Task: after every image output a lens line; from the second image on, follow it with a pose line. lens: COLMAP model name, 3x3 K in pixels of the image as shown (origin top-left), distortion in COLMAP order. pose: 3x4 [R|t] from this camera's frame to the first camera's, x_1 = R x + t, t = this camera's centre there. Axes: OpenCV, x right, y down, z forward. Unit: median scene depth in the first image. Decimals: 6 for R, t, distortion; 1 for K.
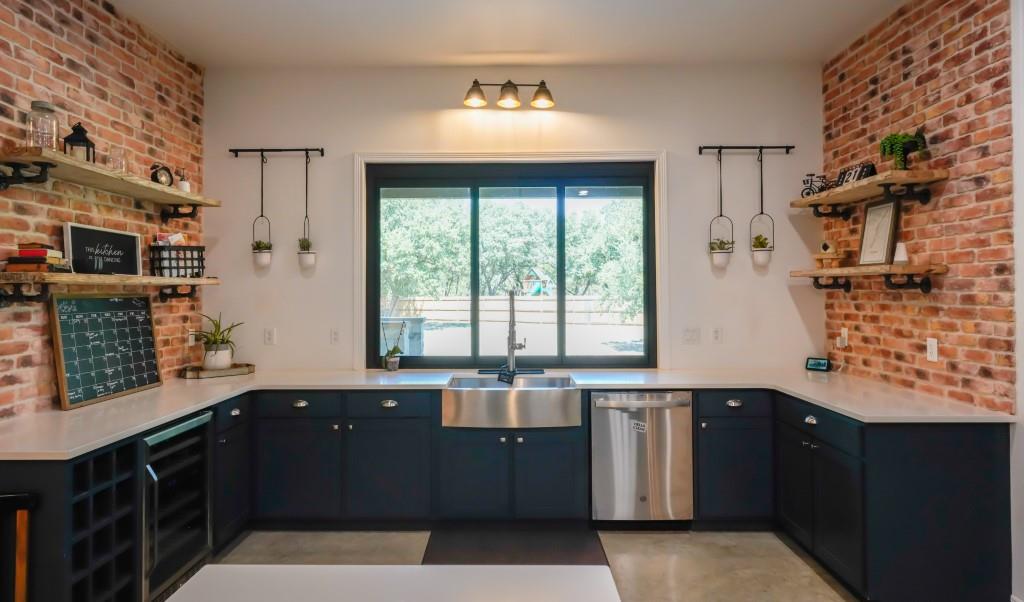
lens RADIAL K [[615.4, 0, 497.0], [0, 615.4, 281.9], [0, 0, 1]] dist [0.001869, 0.000022]
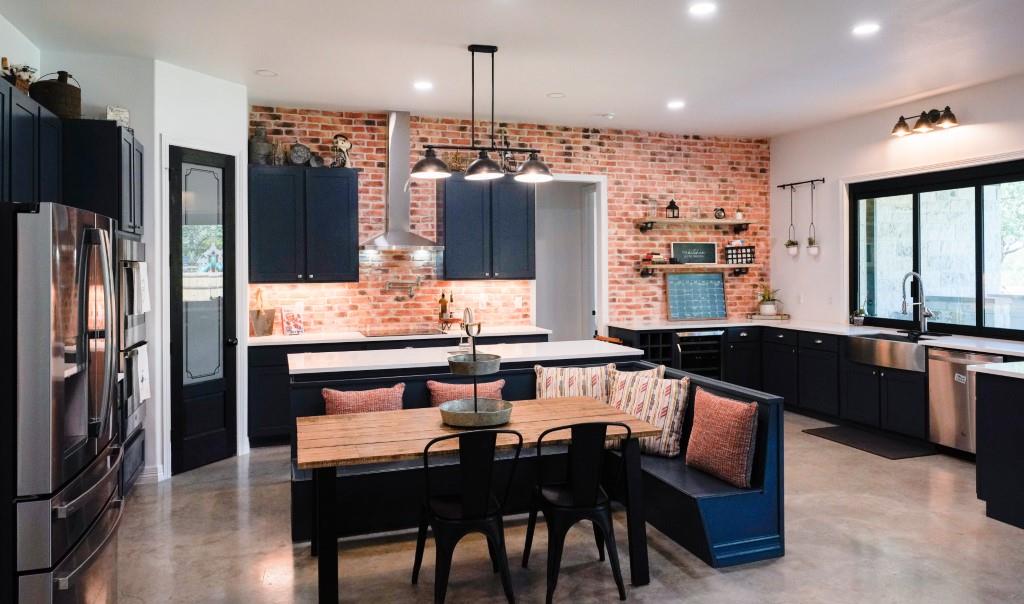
lens RADIAL K [[692.8, 0, 506.8], [0, 692.8, 264.7], [0, 0, 1]] dist [0.006764, 0.000245]
pose [[0.341944, 0.000932, -0.939720, 1.243092], [0.018293, 0.999803, 0.007648, -0.033026], [0.939542, -0.019805, 0.341860, -0.391803]]
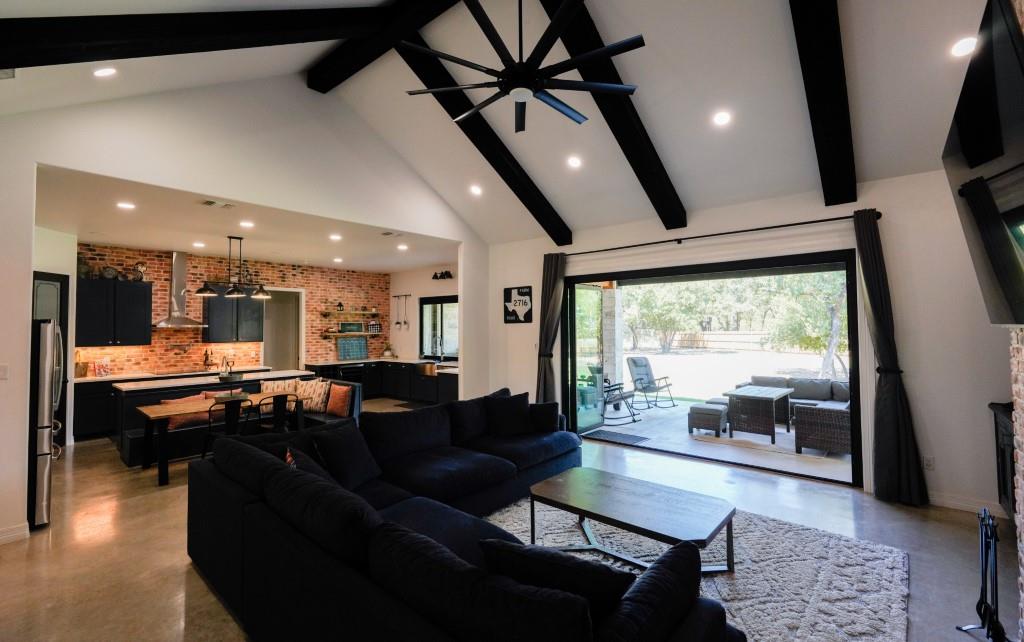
lens RADIAL K [[445.4, 0, 513.0], [0, 445.4, 314.3], [0, 0, 1]] dist [-0.003382, -0.000838]
pose [[0.777162, -0.019160, -0.629009, 2.018761], [0.013194, 0.999813, -0.014154, -0.071924], [0.629163, 0.002701, 0.777269, -0.678059]]
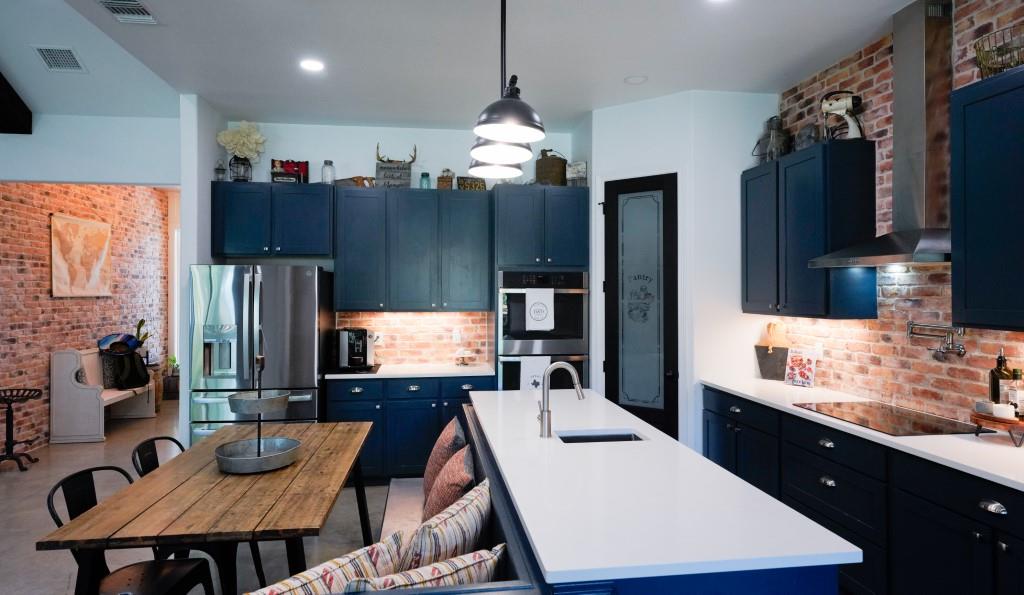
lens RADIAL K [[587.7, 0, 512.7], [0, 587.7, 288.8], [0, 0, 1]] dist [-0.001652, -0.001080]
pose [[-0.985950, 0.004347, -0.166982, 0.143230], [0.007396, 0.999817, -0.017644, -0.018153], [0.166875, -0.018631, -0.985802, 0.671956]]
